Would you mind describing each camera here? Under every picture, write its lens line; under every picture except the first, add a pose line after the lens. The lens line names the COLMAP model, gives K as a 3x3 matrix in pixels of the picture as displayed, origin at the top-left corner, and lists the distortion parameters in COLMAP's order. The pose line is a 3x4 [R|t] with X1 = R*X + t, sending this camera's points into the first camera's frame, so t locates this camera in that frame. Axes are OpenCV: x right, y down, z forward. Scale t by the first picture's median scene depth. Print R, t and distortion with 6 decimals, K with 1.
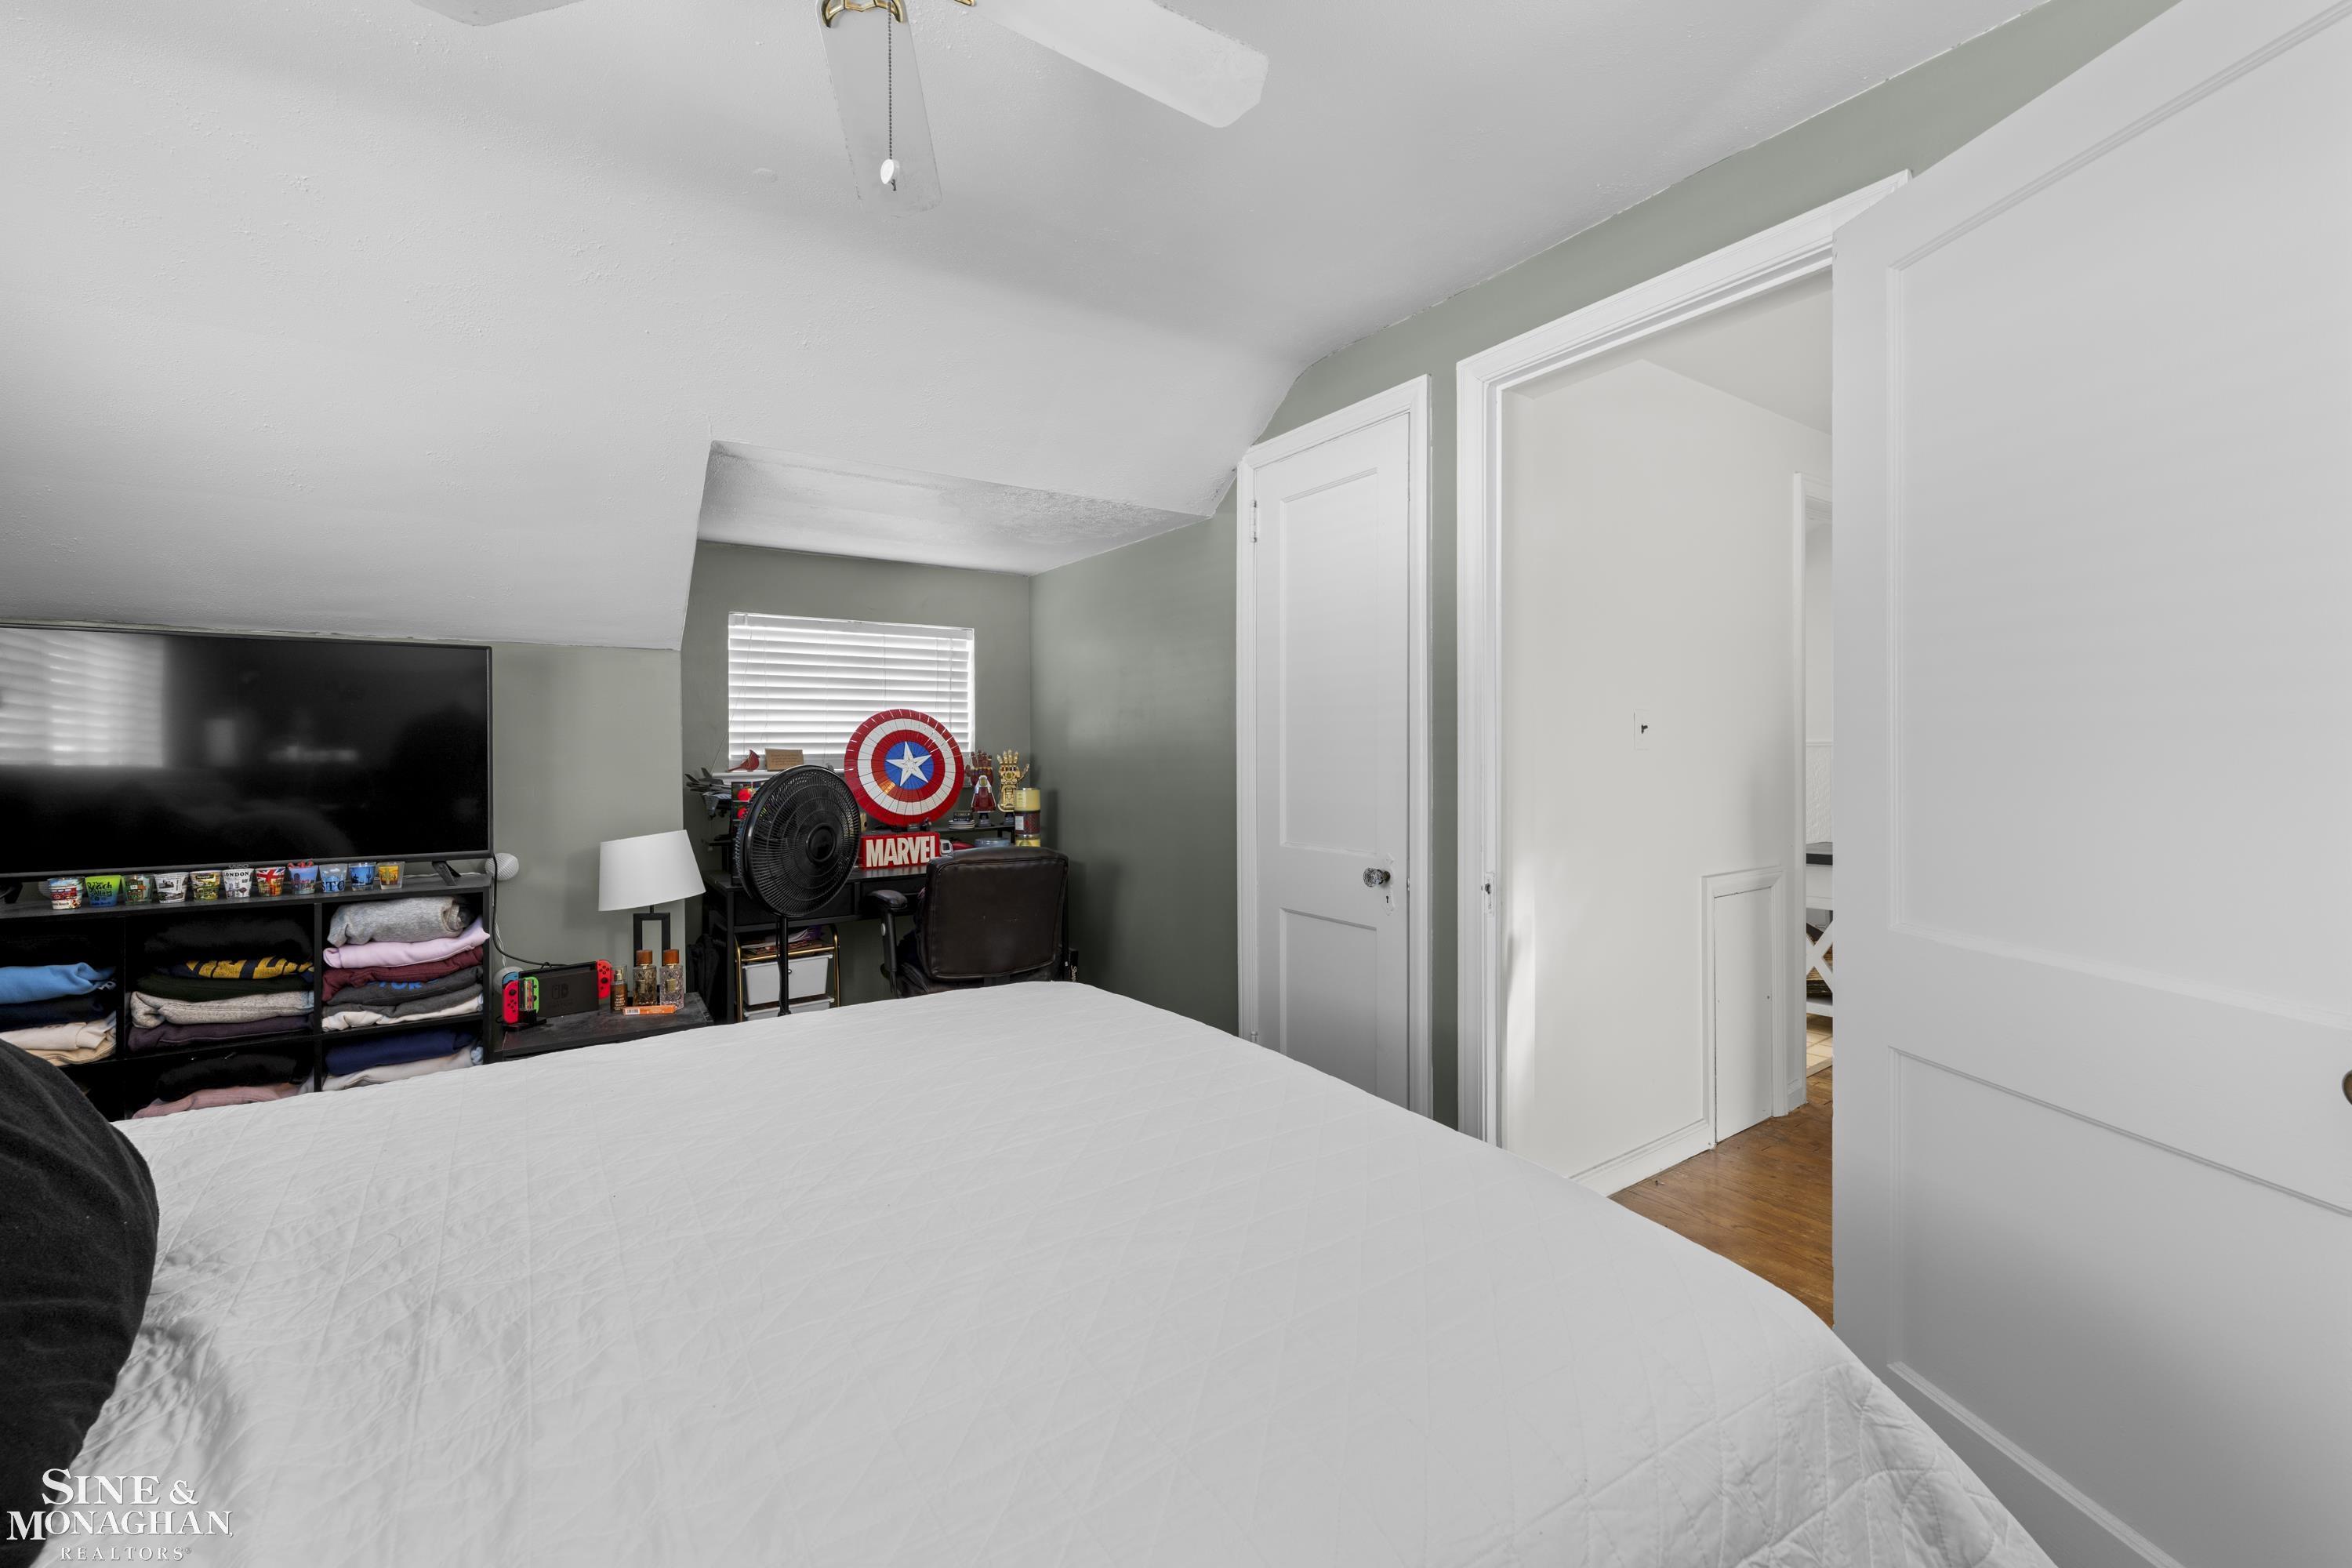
lens RADIAL K [[933.3, 0, 1171.8], [0, 933.3, 790.8], [0, 0, 1]] dist [0.000975, 0.000117]
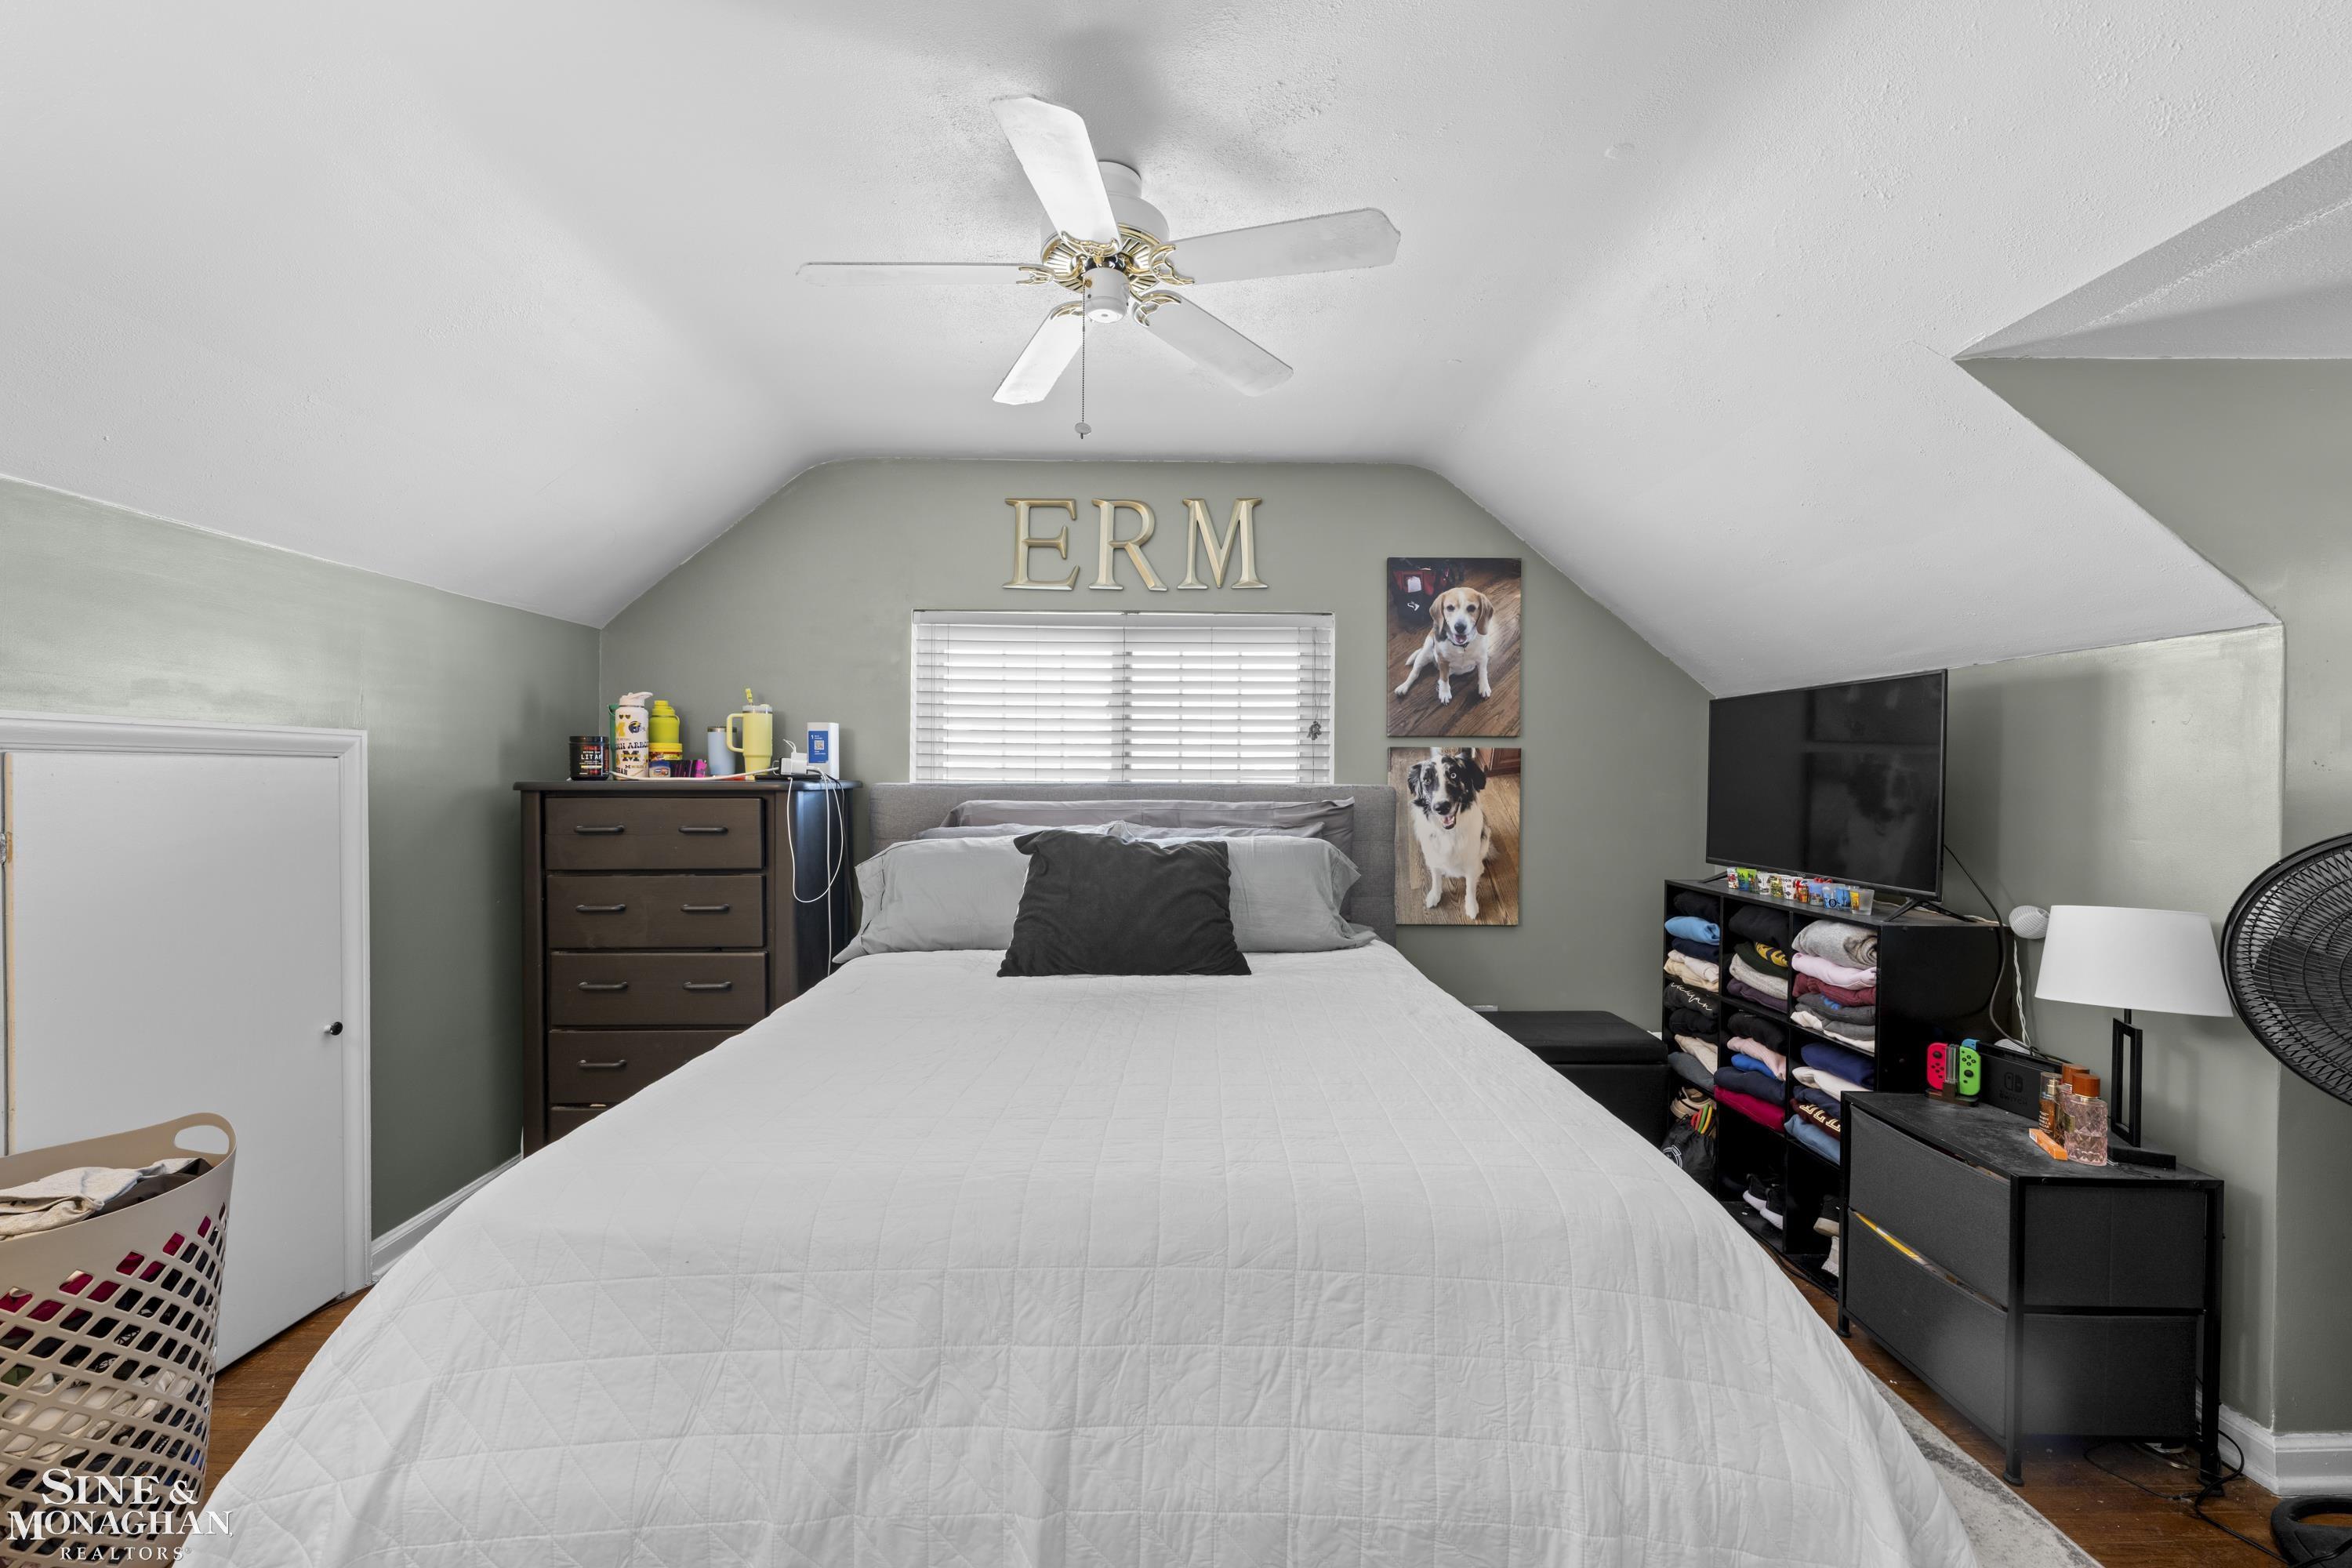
lens RADIAL K [[933.3, 0, 1171.8], [0, 933.3, 790.8], [0, 0, 1]] dist [0.000975, 0.000117]
pose [[-0.539789, 0.014360, -0.841678, 0.494267], [-0.042179, 0.998137, 0.044079, -0.051086], [0.840743, 0.059295, -0.538178, 0.952546]]
